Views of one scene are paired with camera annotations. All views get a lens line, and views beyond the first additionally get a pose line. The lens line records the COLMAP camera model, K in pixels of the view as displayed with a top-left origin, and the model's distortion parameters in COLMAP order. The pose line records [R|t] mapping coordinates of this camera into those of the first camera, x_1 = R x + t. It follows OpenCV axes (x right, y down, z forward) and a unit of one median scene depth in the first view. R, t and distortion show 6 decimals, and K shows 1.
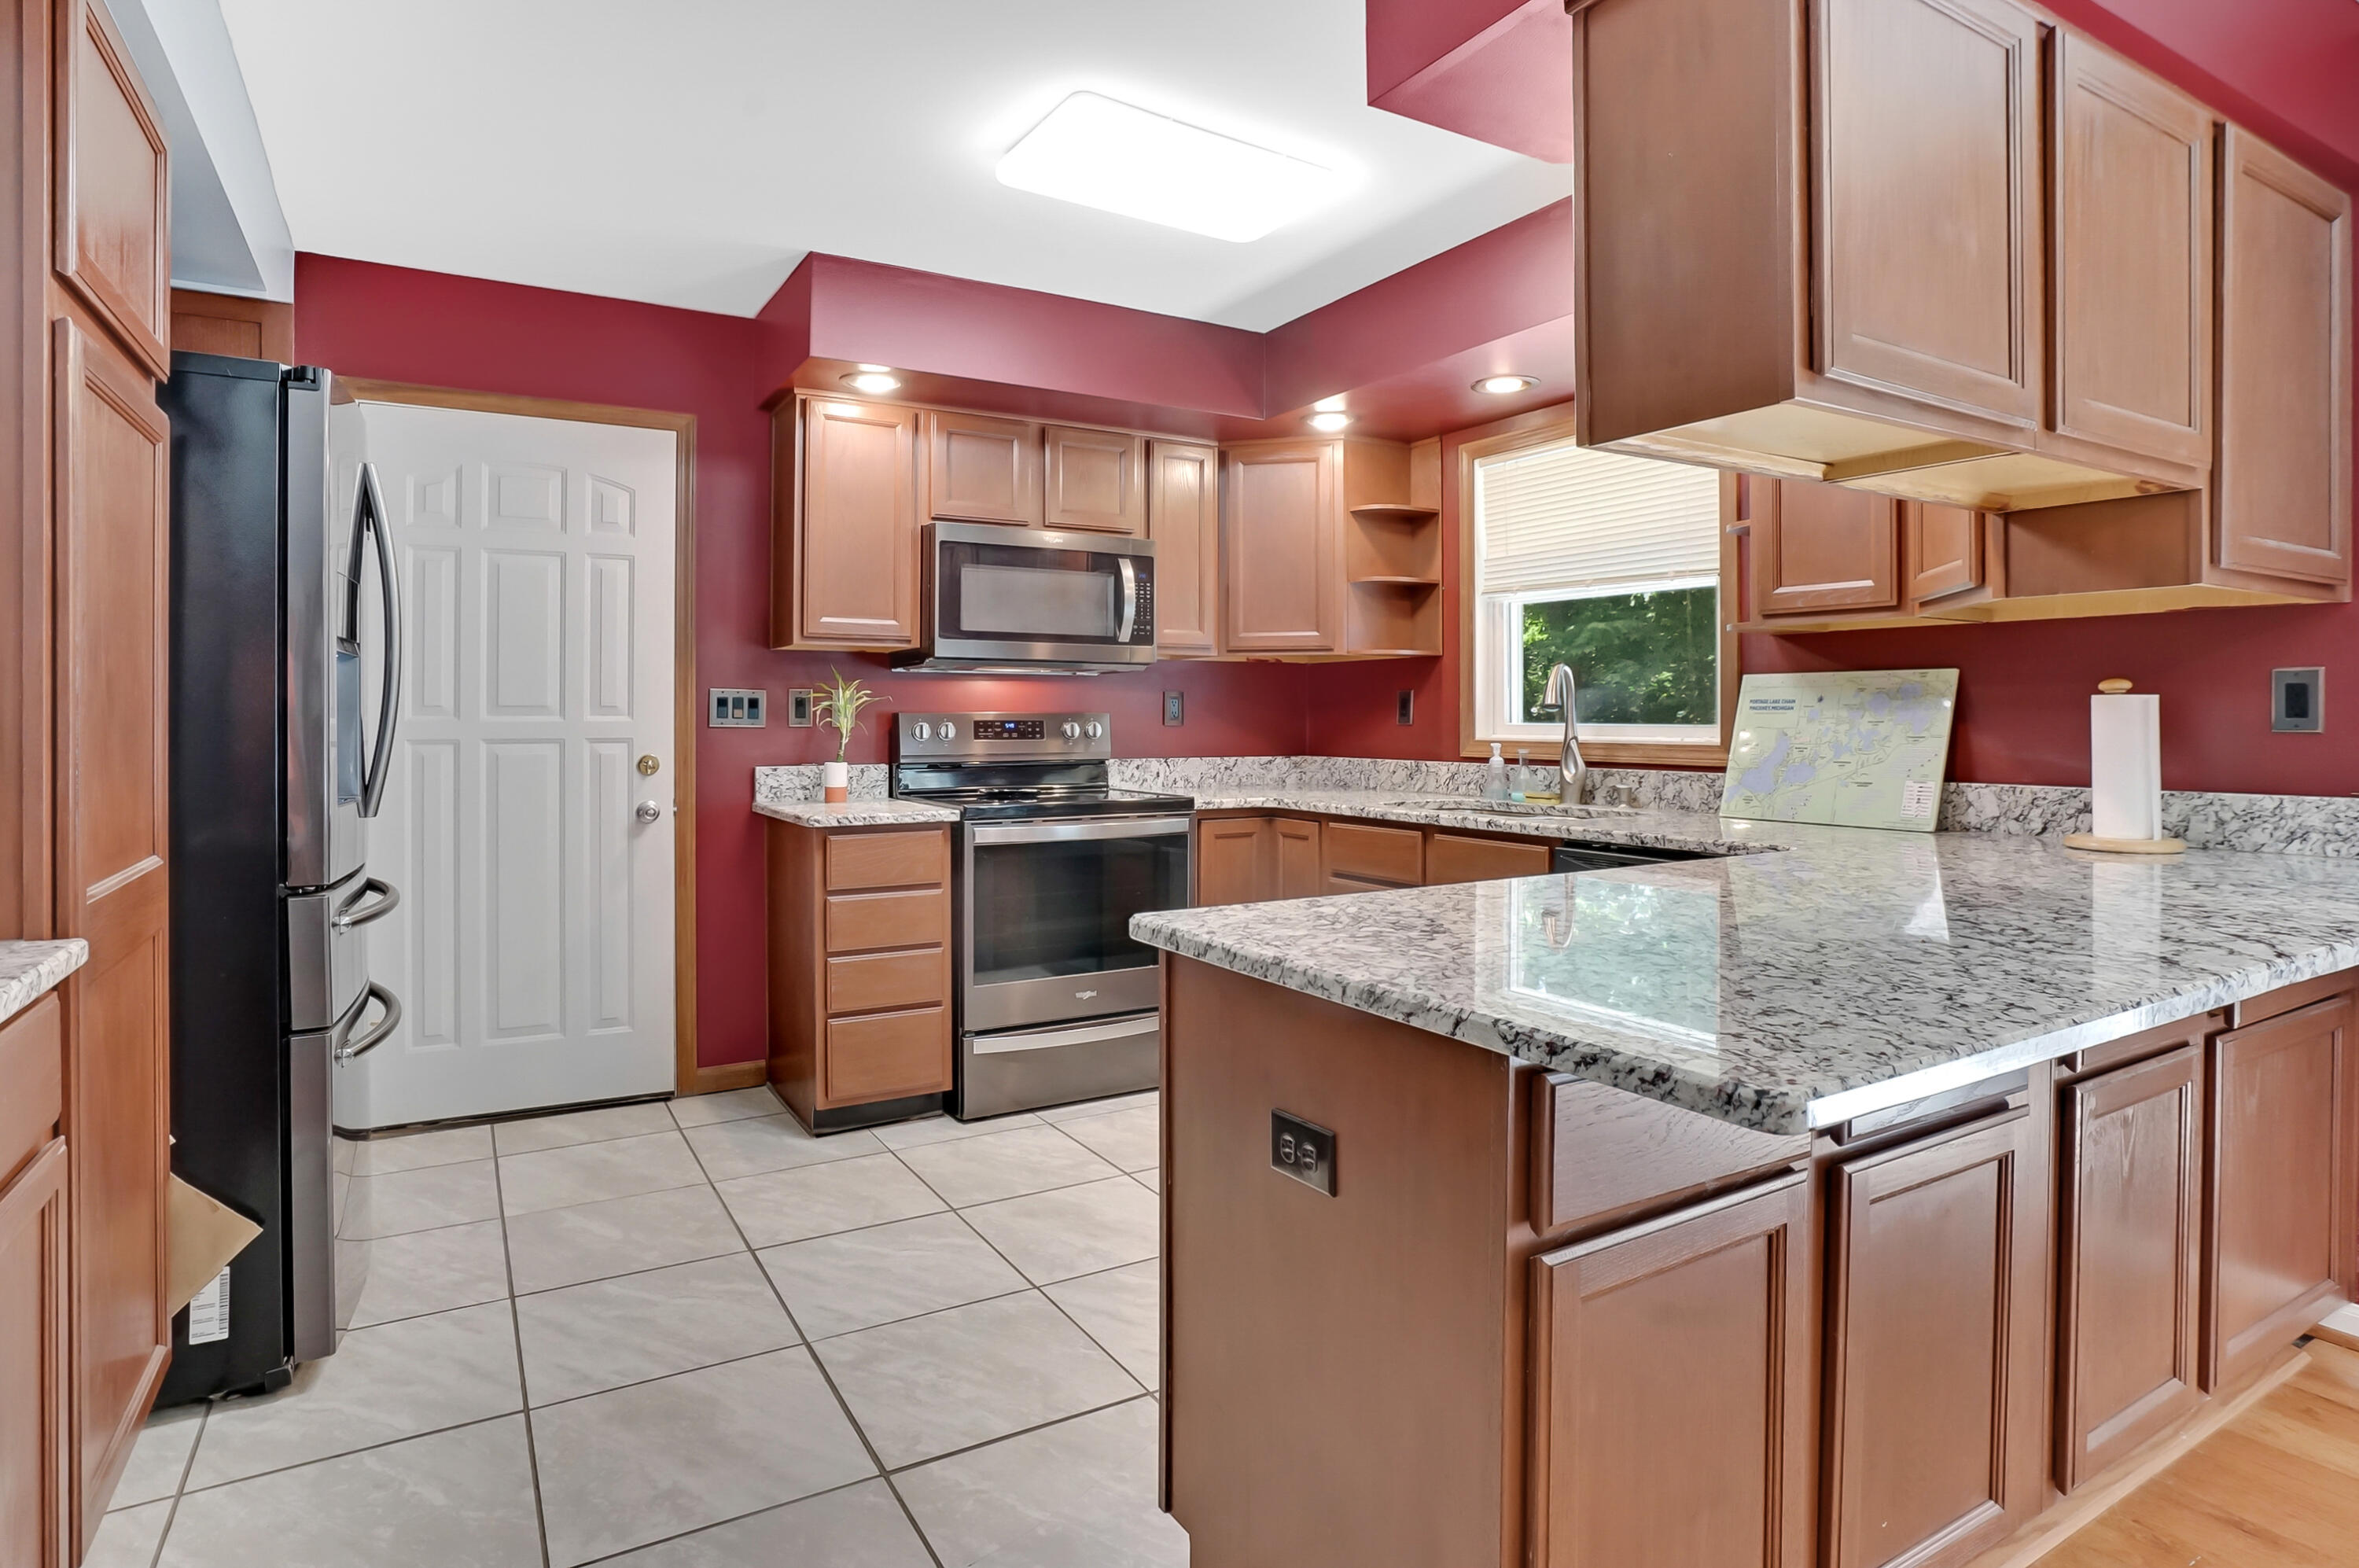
lens RADIAL K [[1249.3, 0, 1203.3], [0, 1249.3, 726.7], [0, 0, 1]] dist [-0.023251, 0.001980]
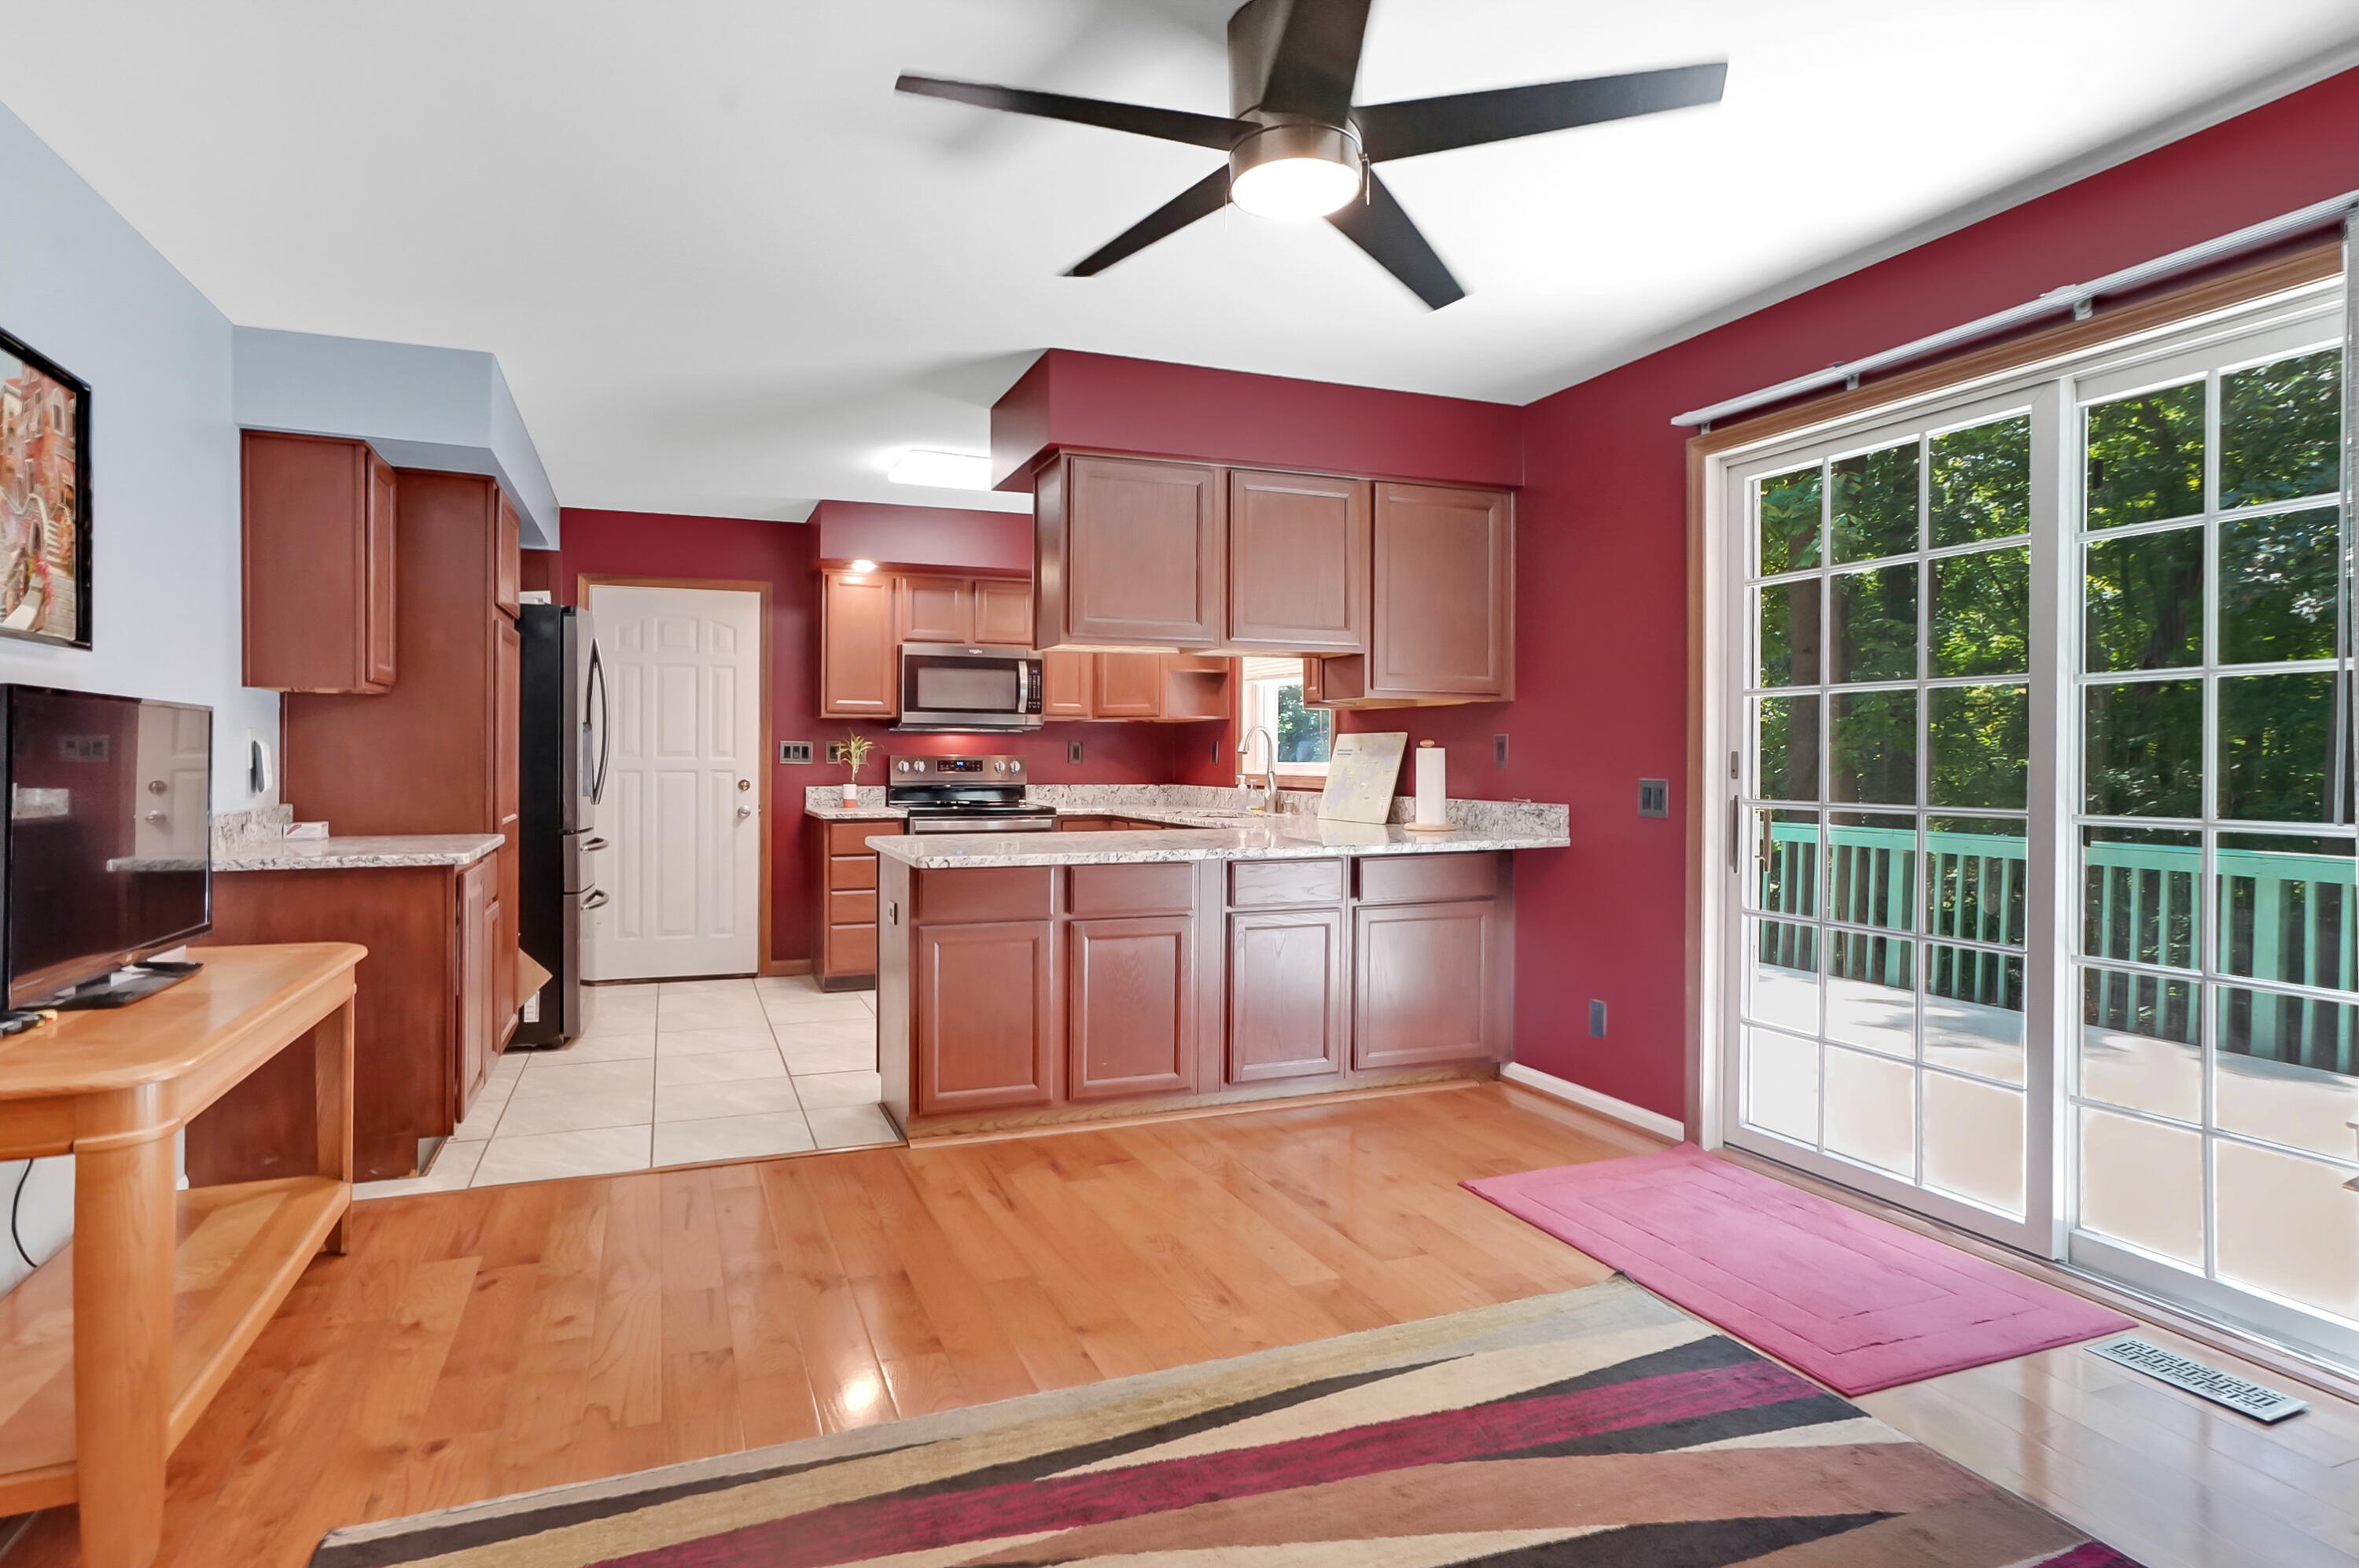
lens RADIAL K [[1249.3, 0, 1176.9], [0, 1249.3, 773.4], [0, 0, 1]] dist [-0.023251, 0.001980]
pose [[0.987506, 0.005185, -0.157497, 0.425840], [-0.004431, 0.999977, 0.005137, 0.002789], [0.157520, -0.004375, 0.987506, -0.626209]]
